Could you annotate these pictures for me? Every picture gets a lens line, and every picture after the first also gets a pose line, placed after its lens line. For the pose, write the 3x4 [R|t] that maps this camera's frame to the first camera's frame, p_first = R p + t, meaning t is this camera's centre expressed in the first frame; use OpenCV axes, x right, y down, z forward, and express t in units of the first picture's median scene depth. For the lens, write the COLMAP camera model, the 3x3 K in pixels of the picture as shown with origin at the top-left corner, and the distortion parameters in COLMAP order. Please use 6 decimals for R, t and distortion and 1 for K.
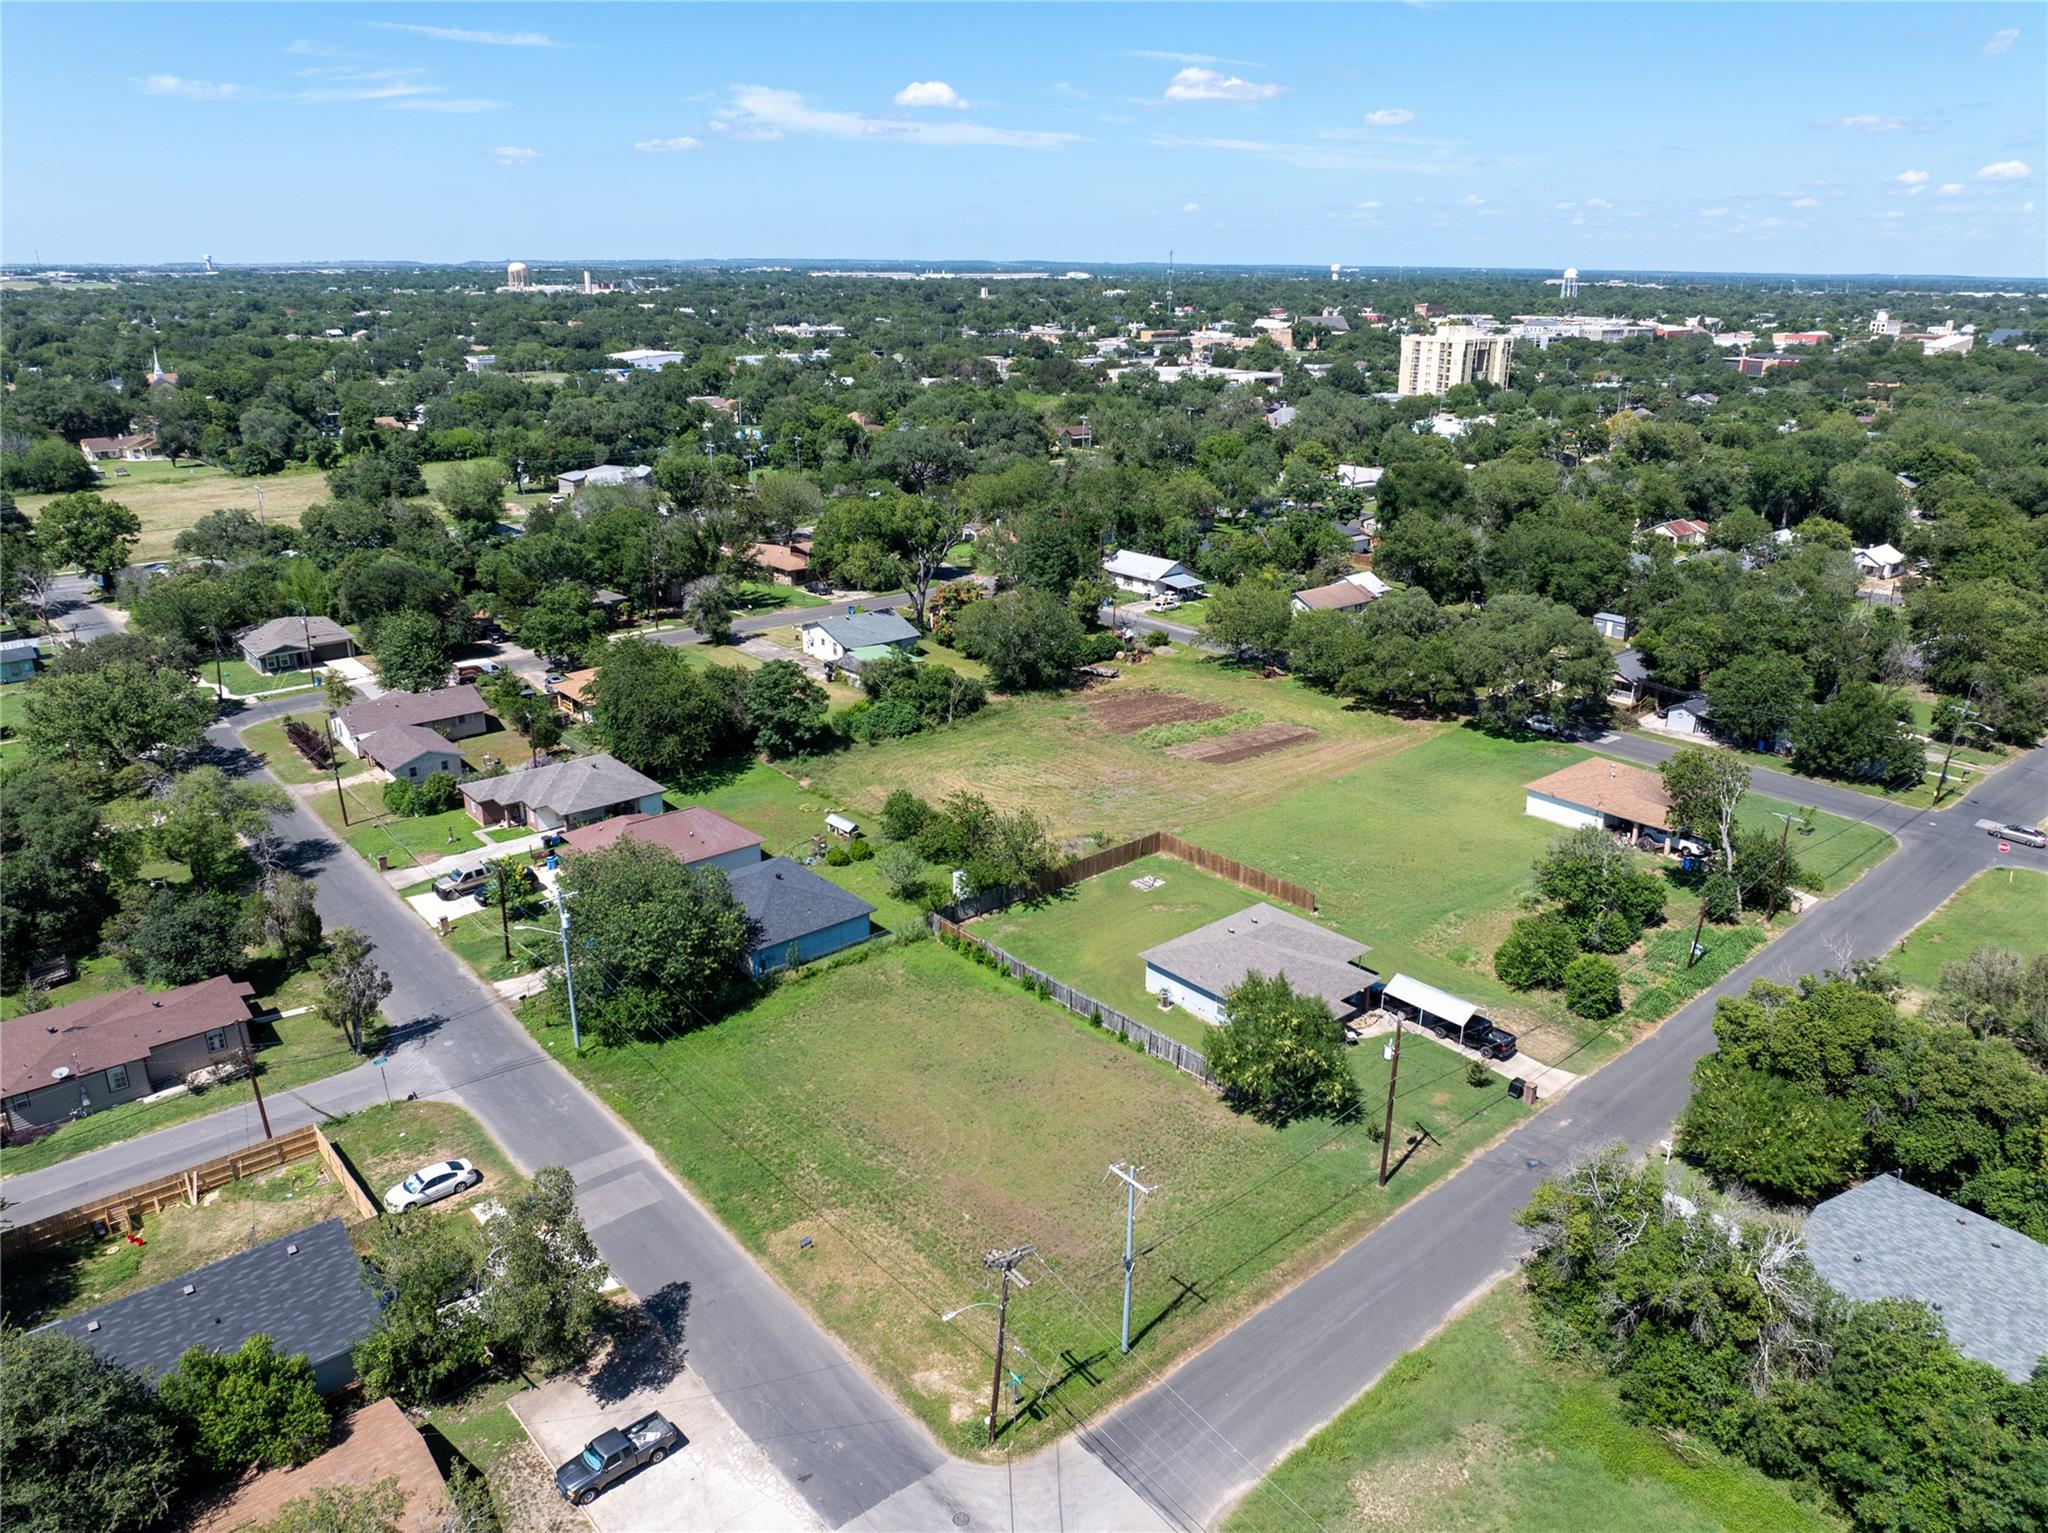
lens RADIAL K [[1432.5, 0, 1039.9], [0, 1432.5, 761.9], [0, 0, 1]] dist [-0.024179, -0.002230]
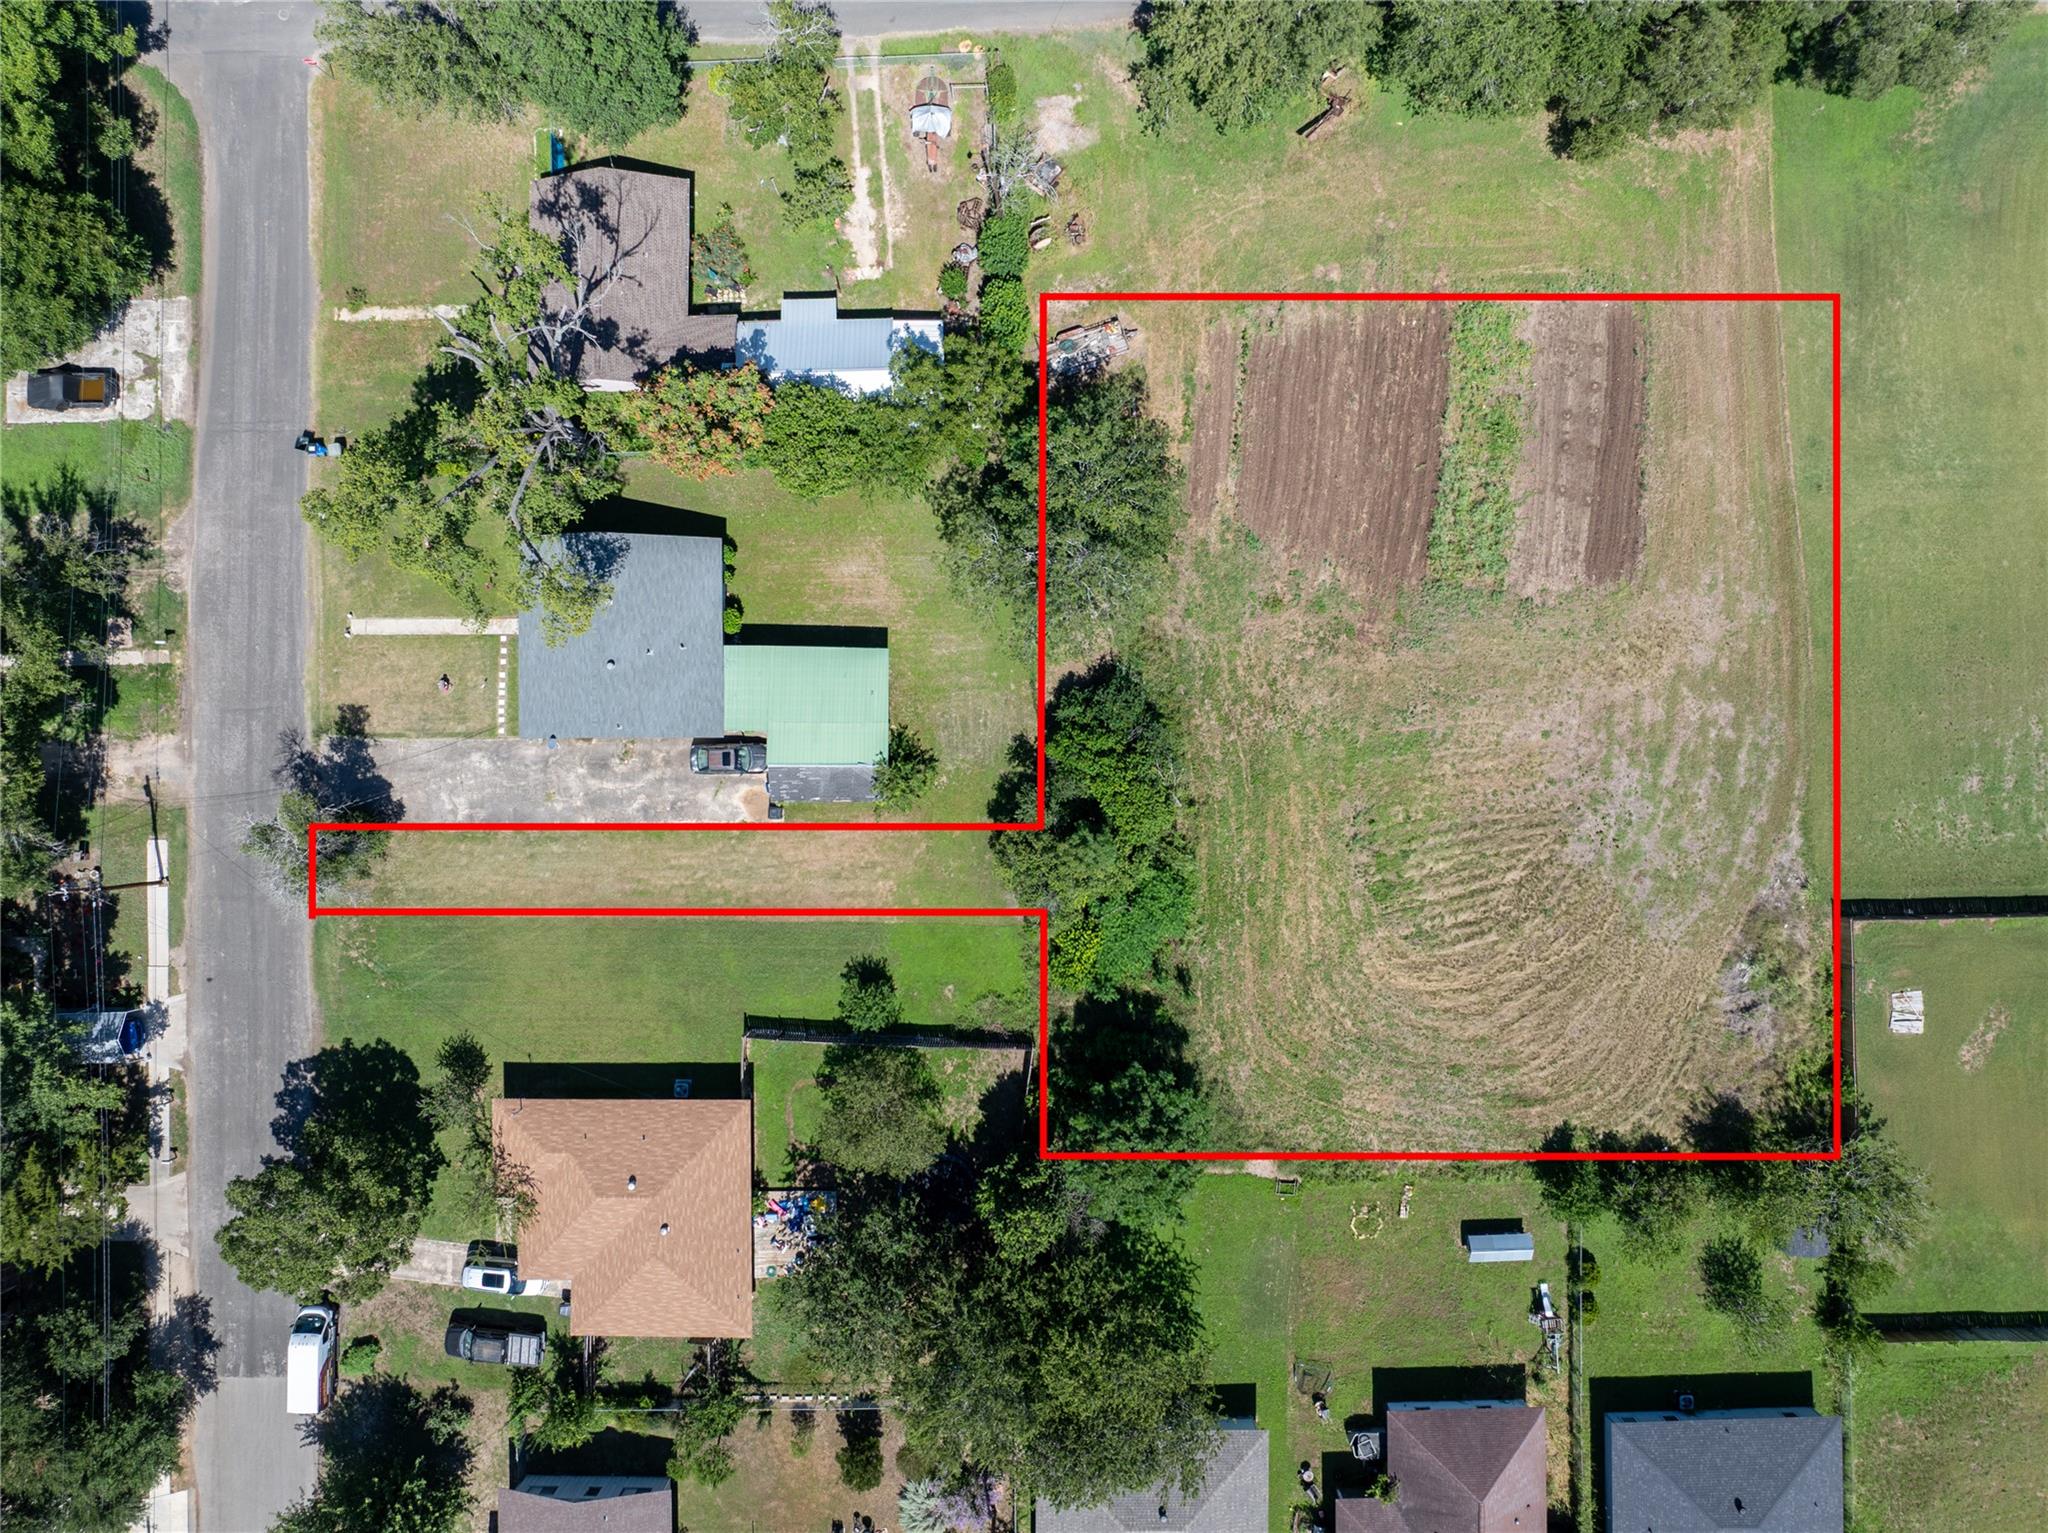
lens RADIAL K [[1438.5, 0, 1025.8], [0, 1438.5, 754.7], [0, 0, 1]] dist [-0.035128, 0.010426]
pose [[0.647893, -0.761724, -0.003409, -0.058704], [0.265699, 0.221795, 0.938196, -0.387776], [-0.713890, -0.608756, 0.346088, 0.607534]]
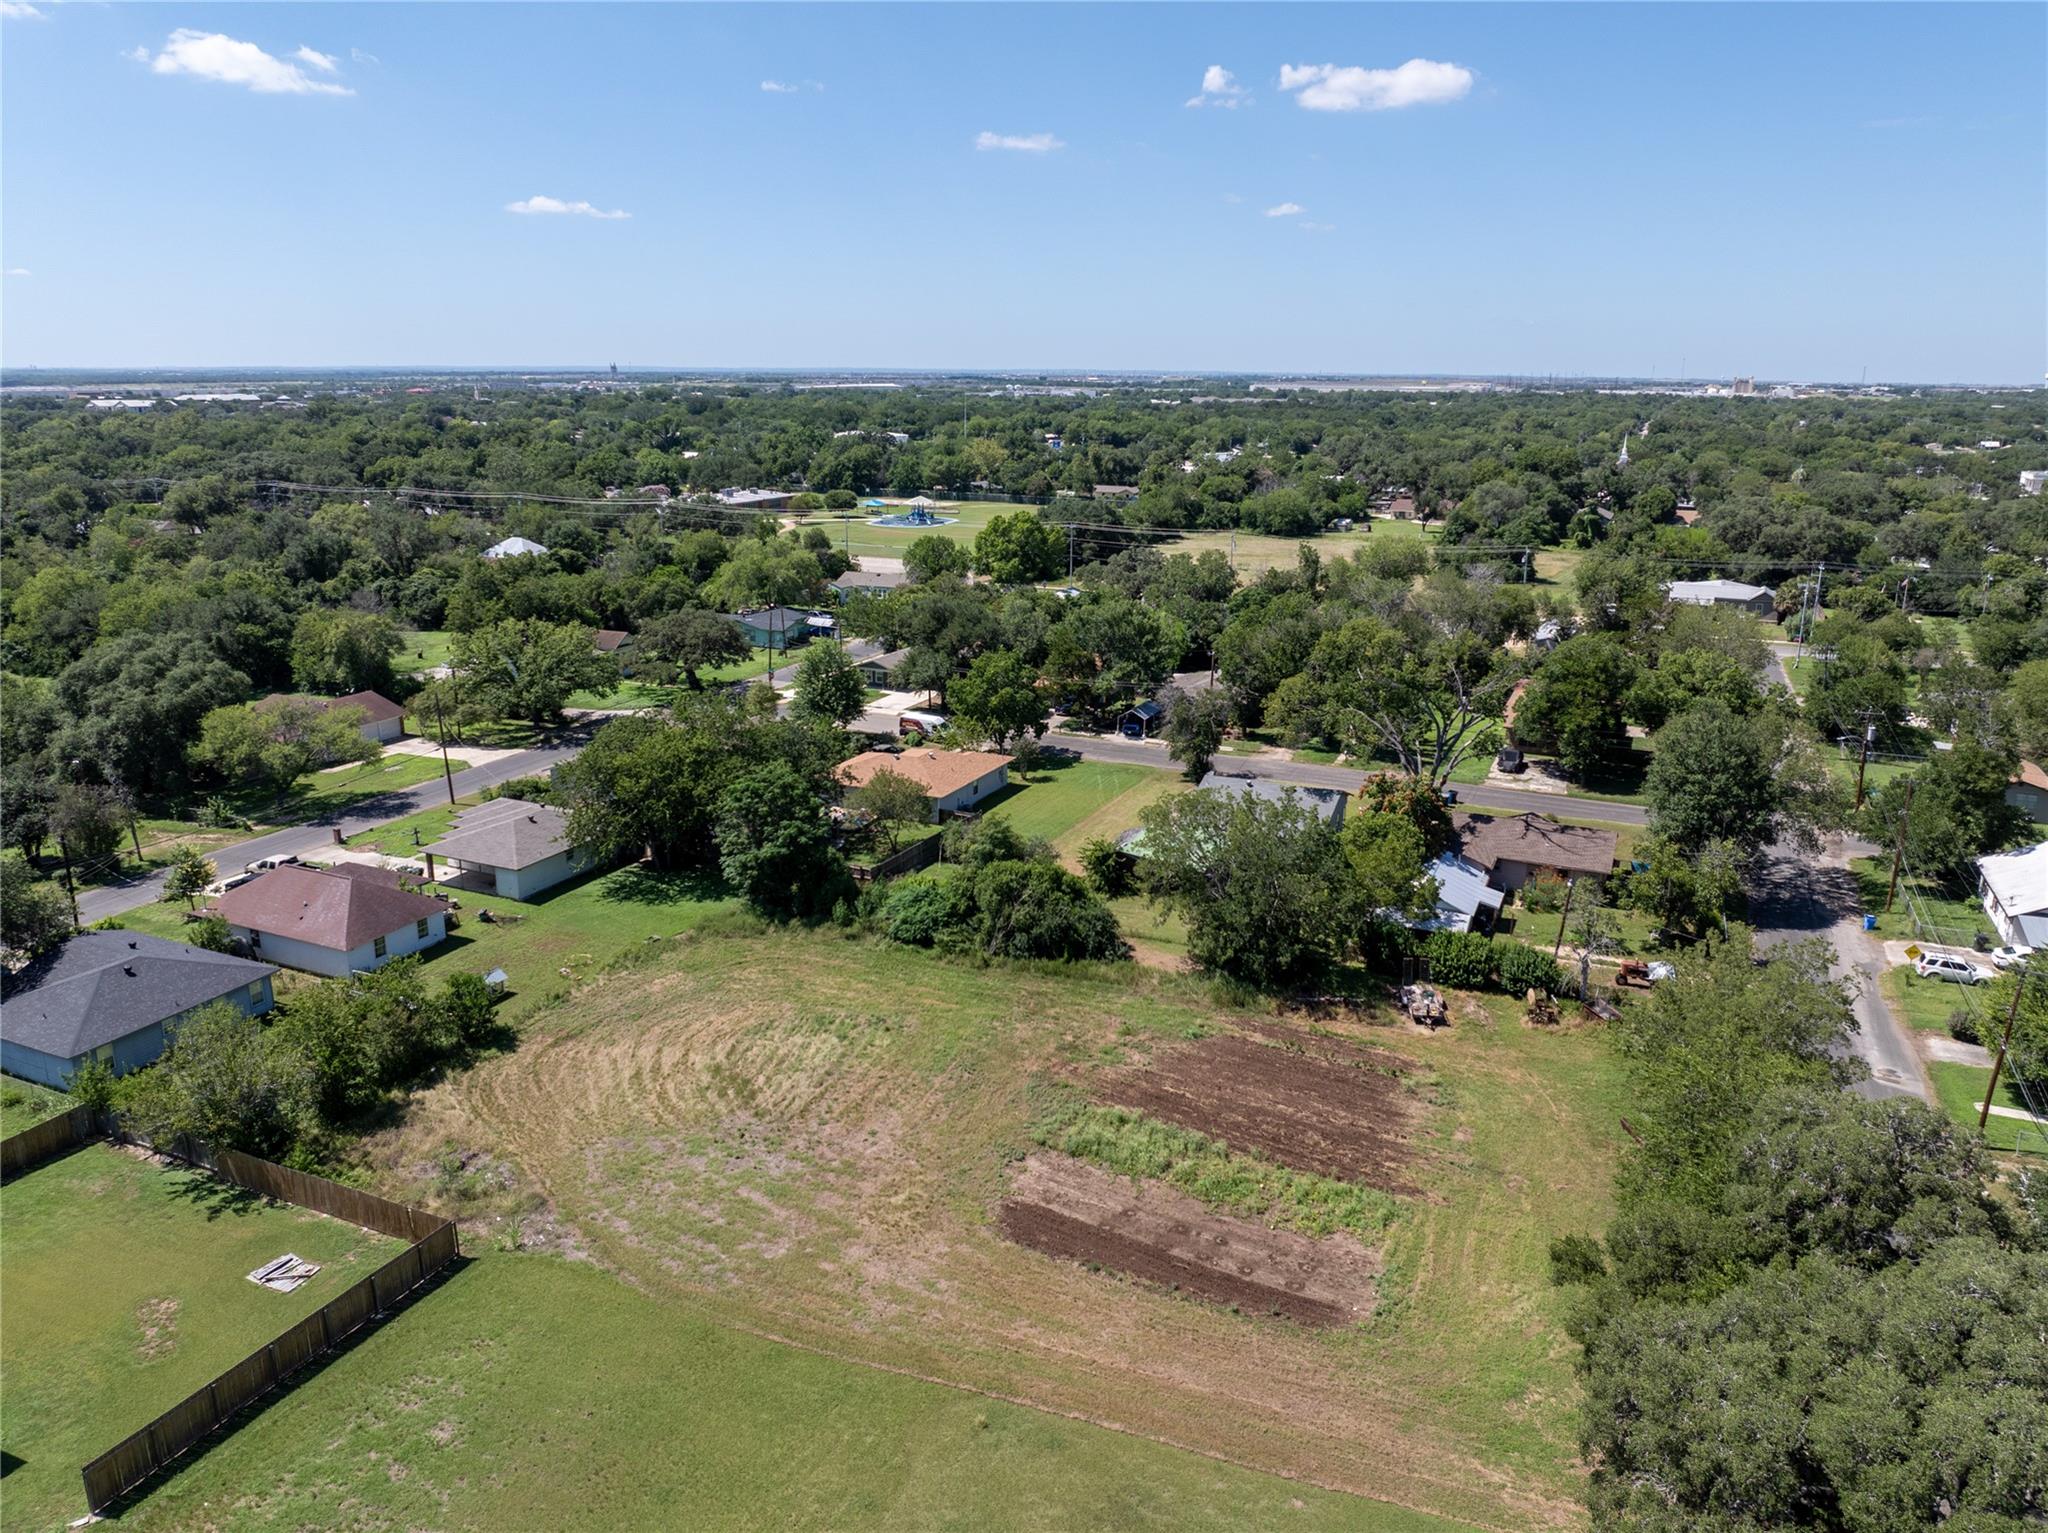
lens RADIAL K [[1438.5, 0, 1025.8], [0, 1438.5, 754.7], [0, 0, 1]] dist [-0.035128, 0.010426]
pose [[0.418177, 0.229794, -0.878819, 0.317095], [-0.303747, 0.947155, 0.103128, -0.122018], [0.856076, 0.223813, 0.465878, 0.501776]]
